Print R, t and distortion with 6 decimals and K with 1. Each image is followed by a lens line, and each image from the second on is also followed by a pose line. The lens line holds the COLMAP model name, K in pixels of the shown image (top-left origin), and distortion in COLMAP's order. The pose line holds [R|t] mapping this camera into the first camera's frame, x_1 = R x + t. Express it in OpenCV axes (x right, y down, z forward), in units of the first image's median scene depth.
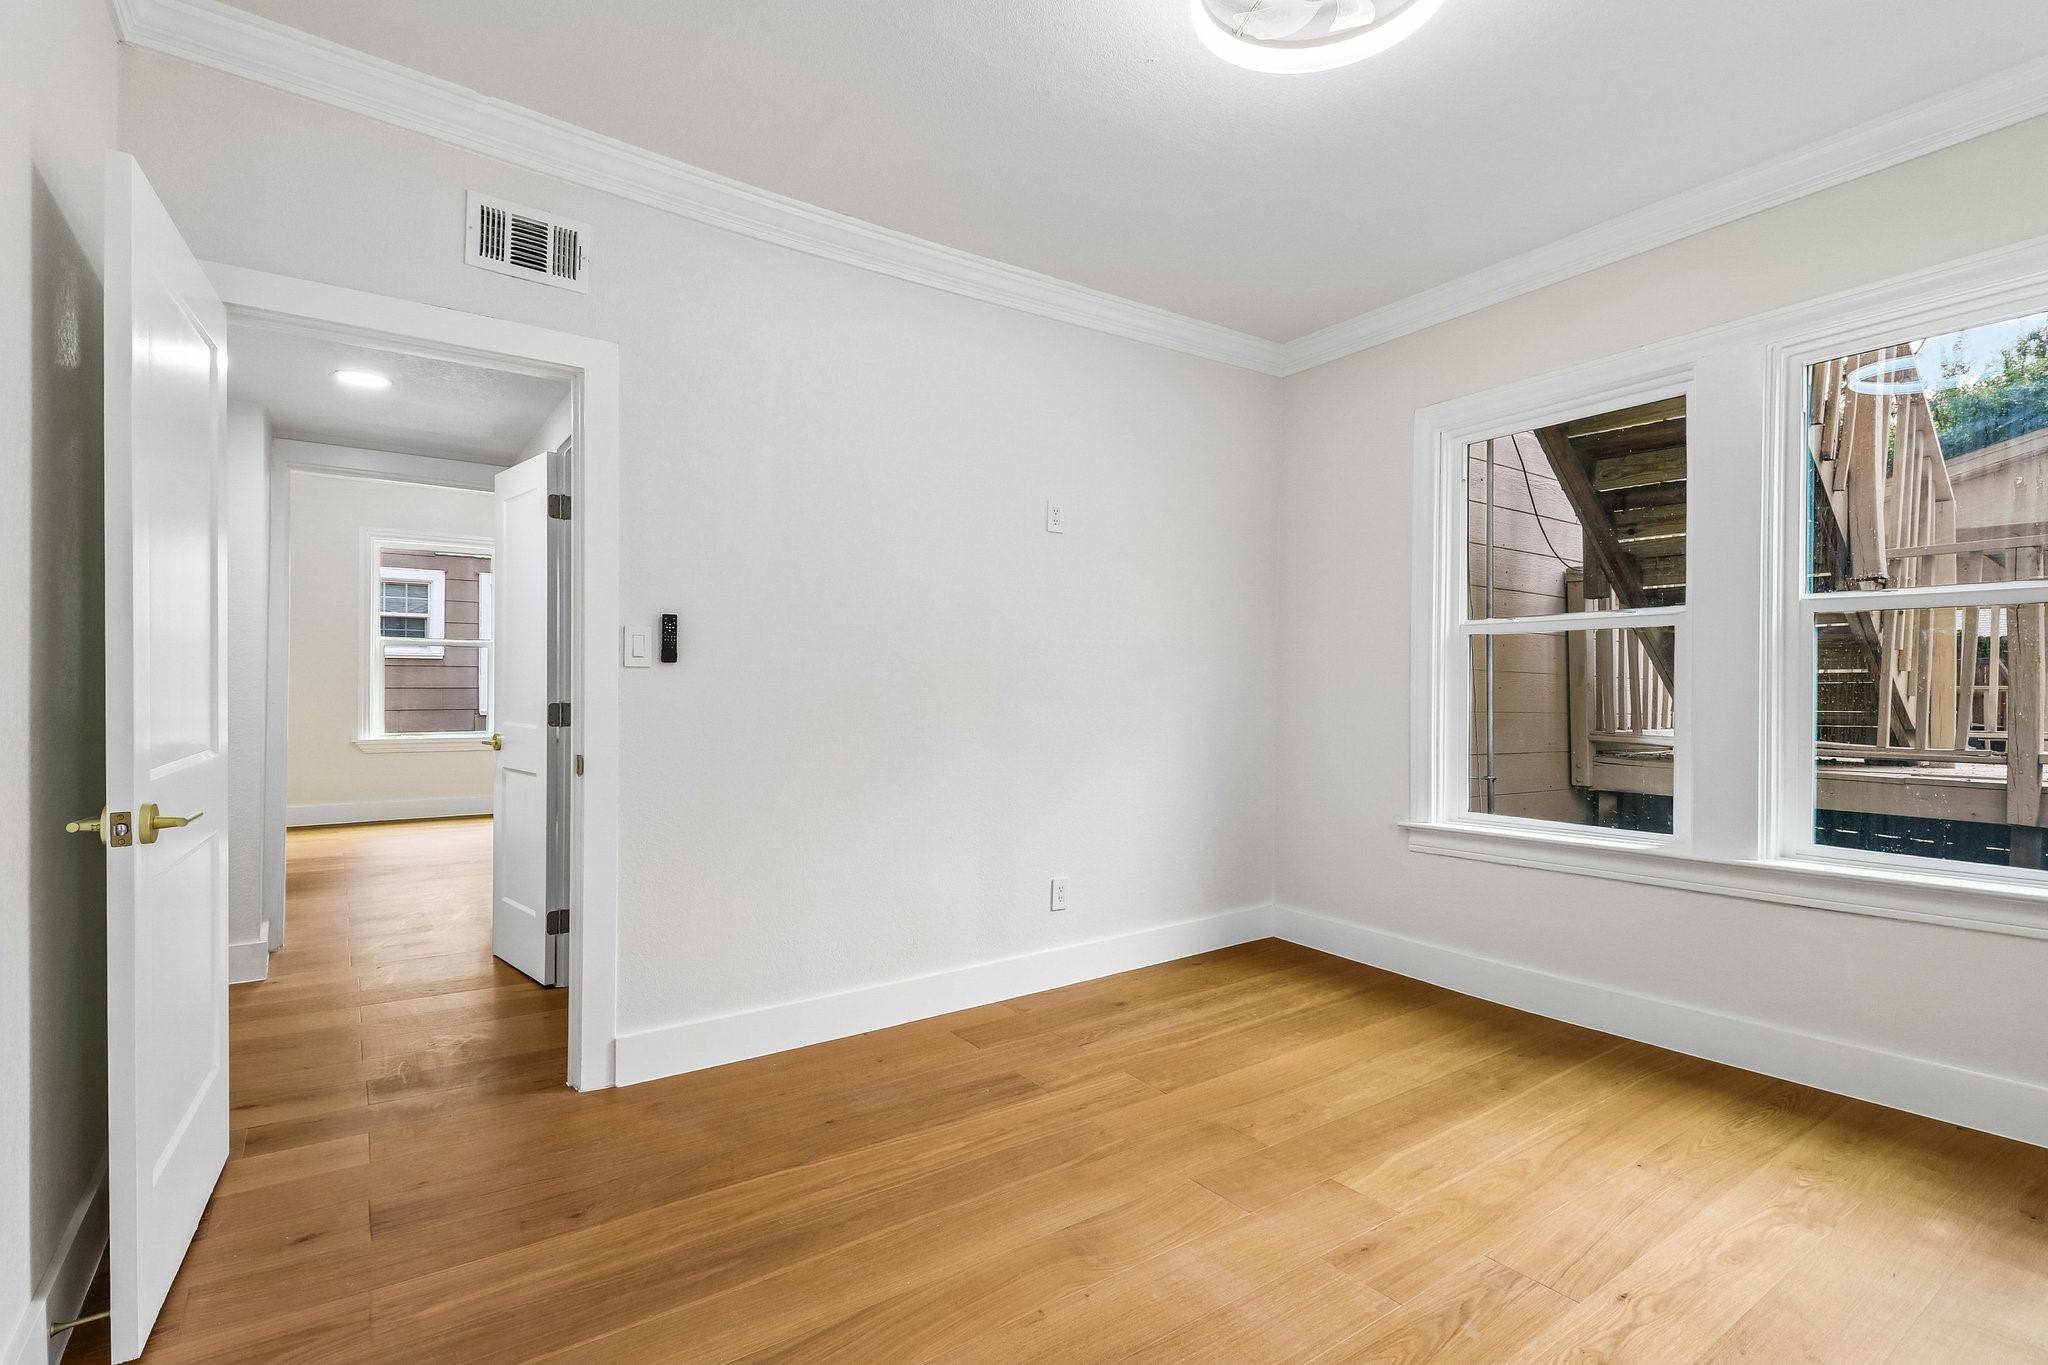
lens RADIAL K [[958.3, 0, 1029.4], [0, 958.3, 692.0], [0, 0, 1]] dist [-0.001052, -0.011377]
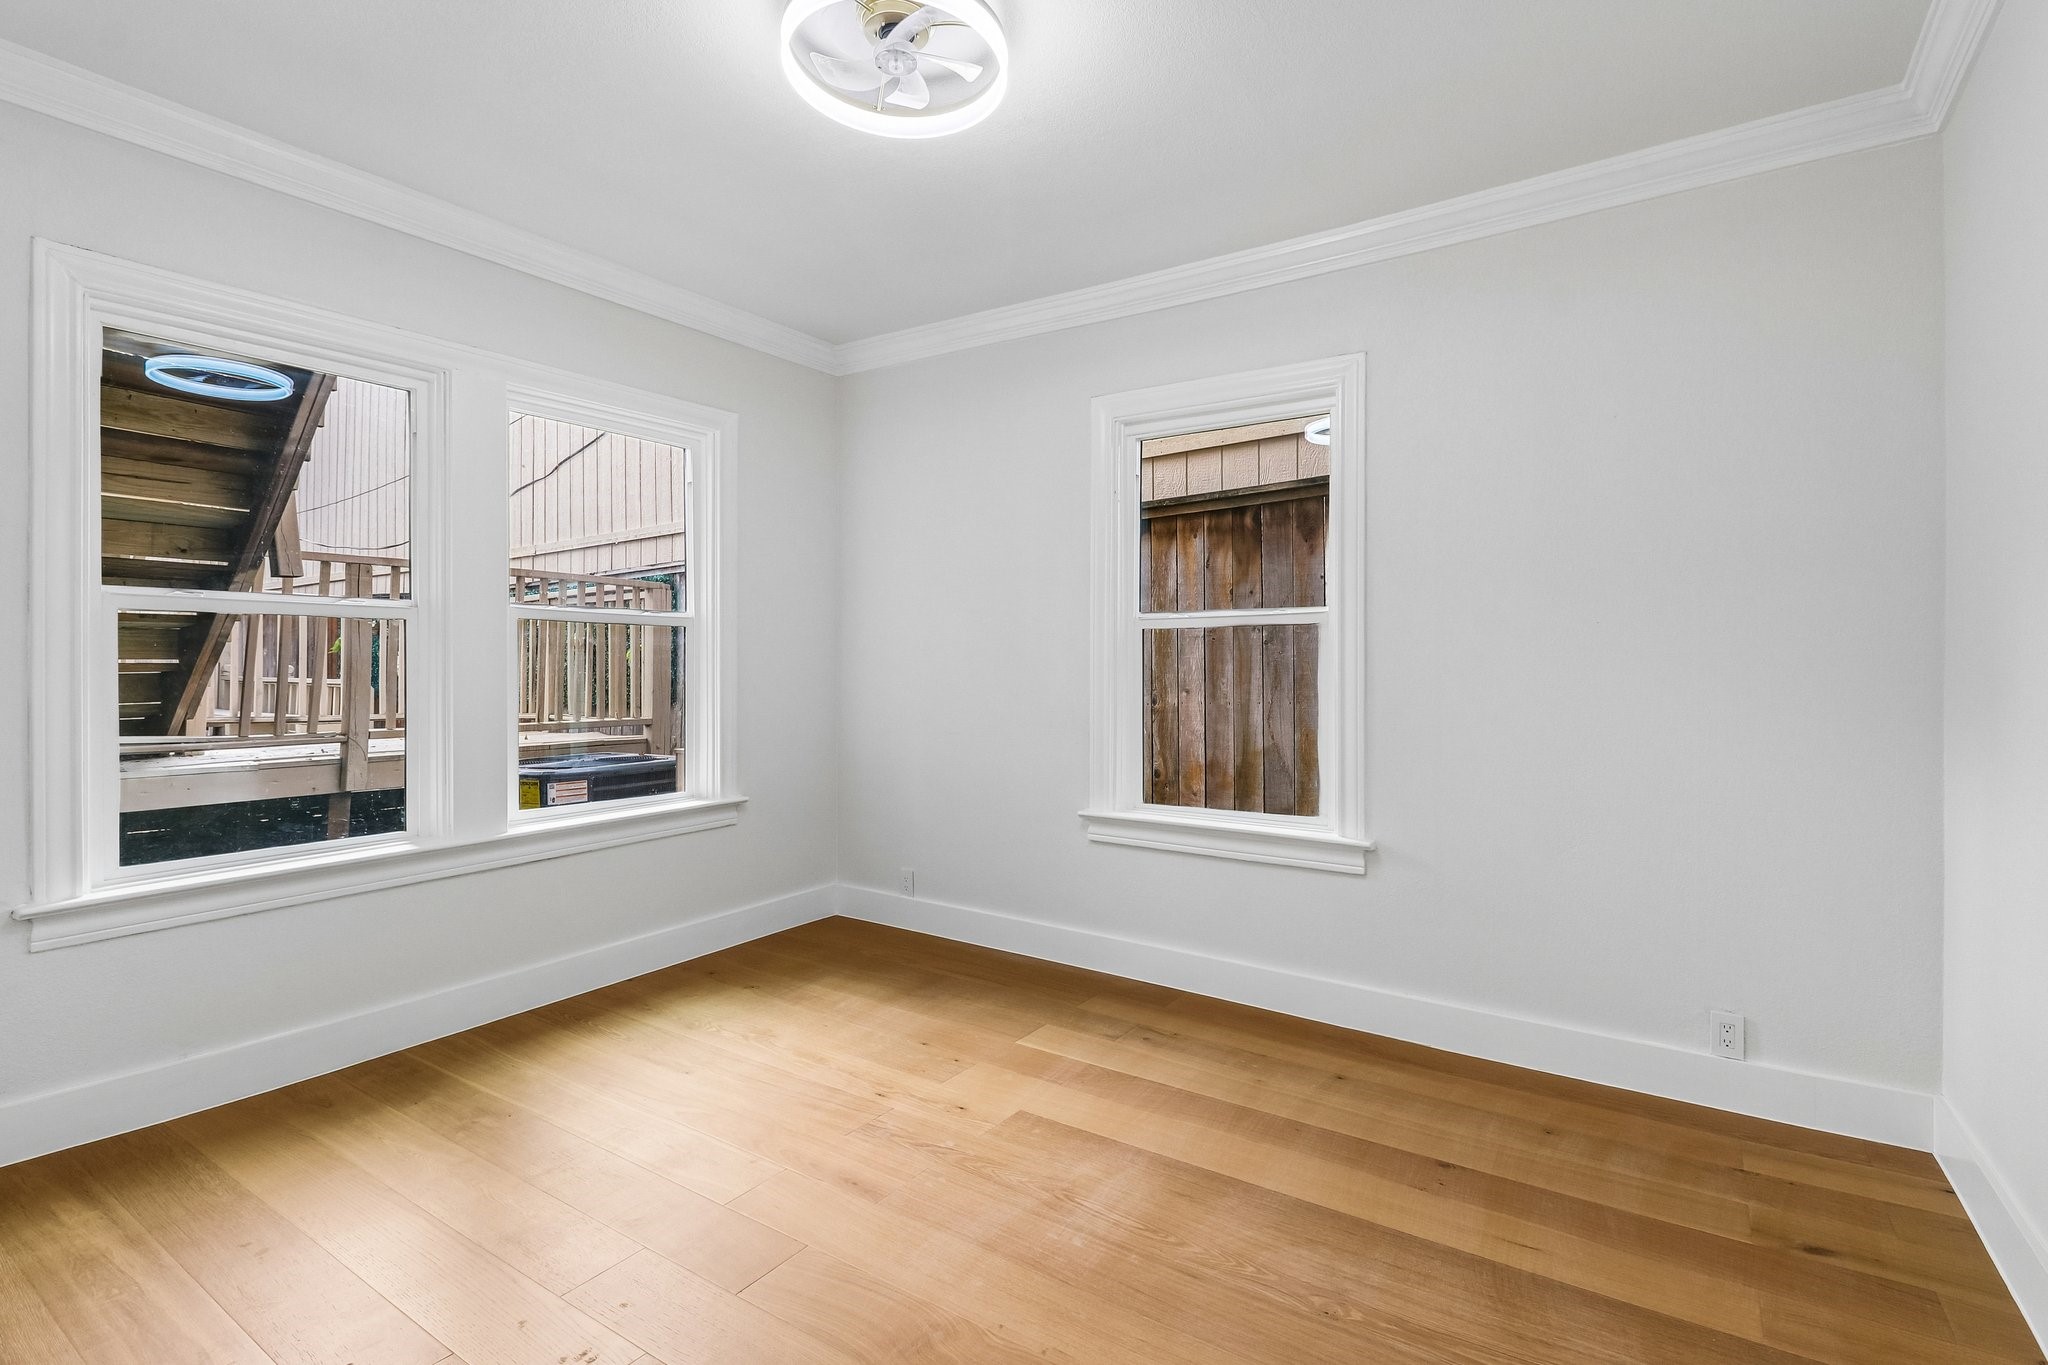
lens RADIAL K [[961.7, 0, 1011.9], [0, 961.7, 668.6], [0, 0, 1]] dist [0.001456, -0.010303]
pose [[-0.355131, -0.005075, 0.934803, -0.487895], [0.005408, 0.999957, 0.007484, -0.023840], [-0.934801, 0.007713, -0.355089, 0.764433]]
